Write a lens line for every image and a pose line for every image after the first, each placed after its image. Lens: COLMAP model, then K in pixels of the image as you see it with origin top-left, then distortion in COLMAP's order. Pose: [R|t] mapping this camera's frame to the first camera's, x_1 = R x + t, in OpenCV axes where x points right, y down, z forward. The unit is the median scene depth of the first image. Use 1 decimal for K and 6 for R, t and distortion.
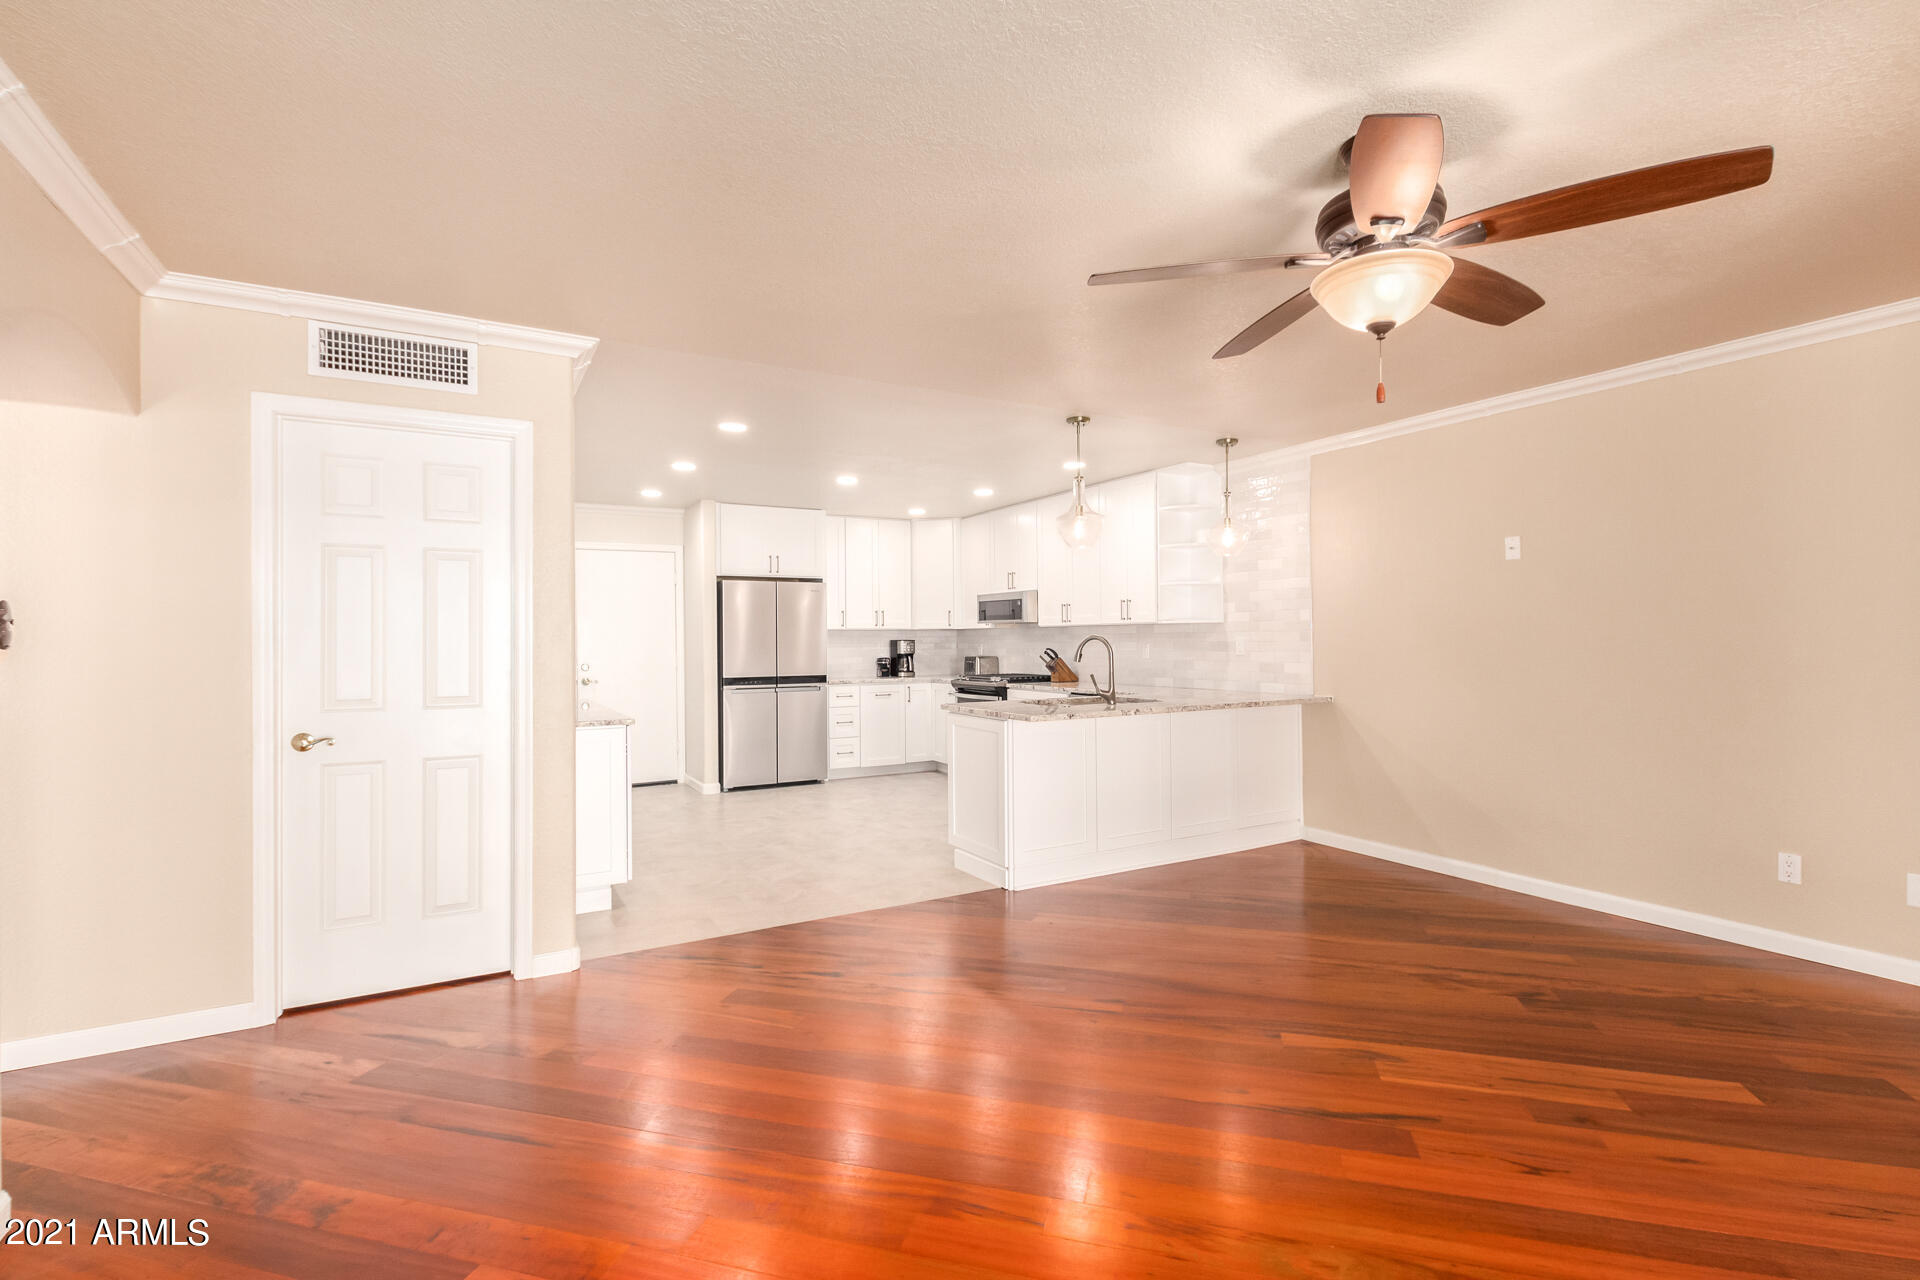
lens RADIAL K [[877.7, 0, 970.6], [0, 877.7, 636.0], [0, 0, 1]] dist [0.002487, 0.000119]
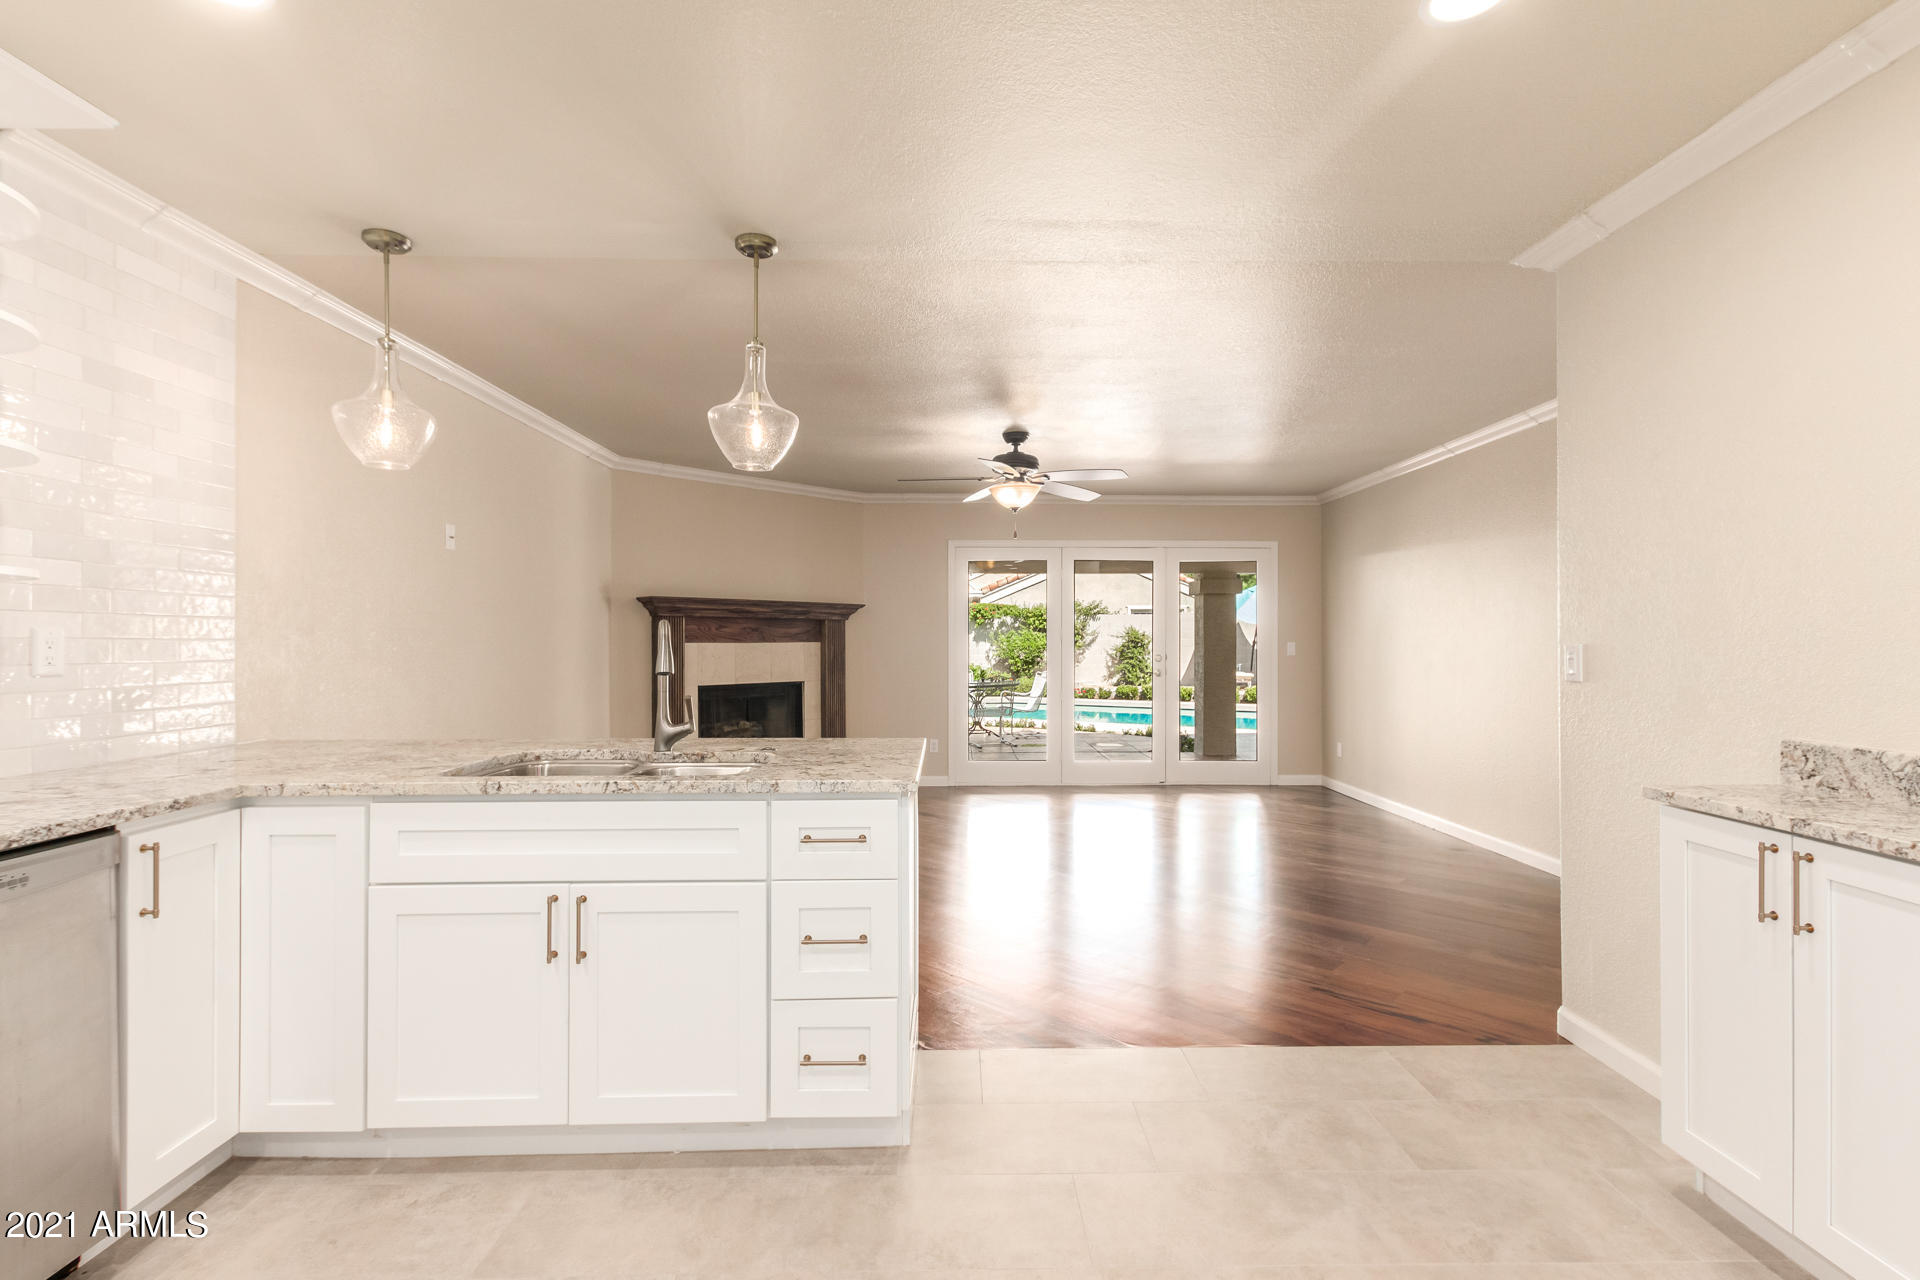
lens RADIAL K [[877.7, 0, 970.6], [0, 877.7, 636.0], [0, 0, 1]] dist [0.002487, 0.000119]
pose [[-0.878138, 0.014404, 0.478191, -0.167128], [0.009804, 0.999879, -0.012114, 0.010944], [-0.478308, -0.005950, -0.878172, 0.888479]]
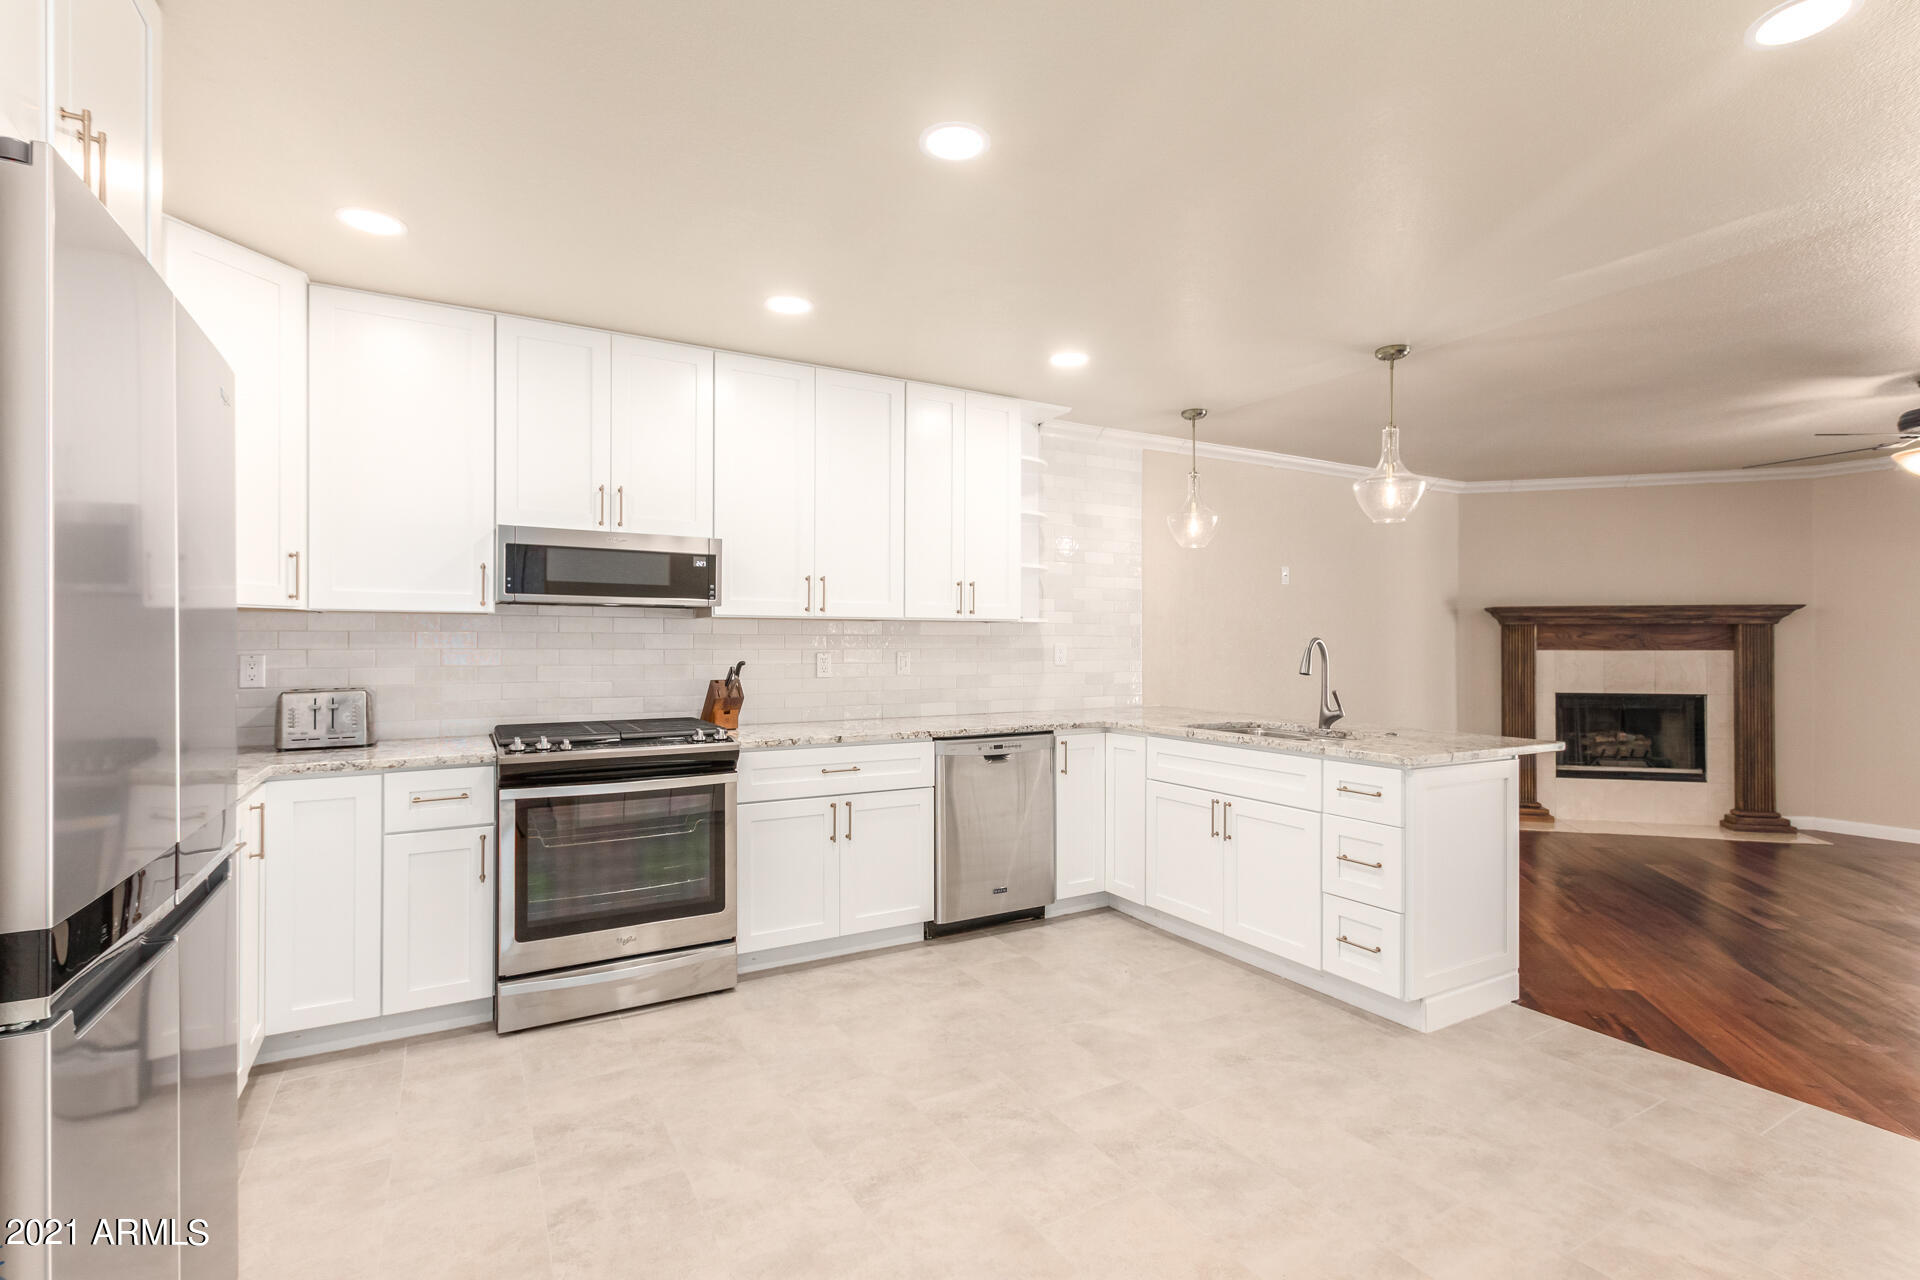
lens RADIAL K [[886.8, 0, 968.5], [0, 886.8, 646.4], [0, 0, 1]] dist [0.001557, 0.000074]
pose [[-0.002457, 0.006796, 0.999974, -0.394951], [-0.002508, 0.999974, -0.006802, 0.008310], [-0.999994, -0.002525, -0.002439, 0.845866]]
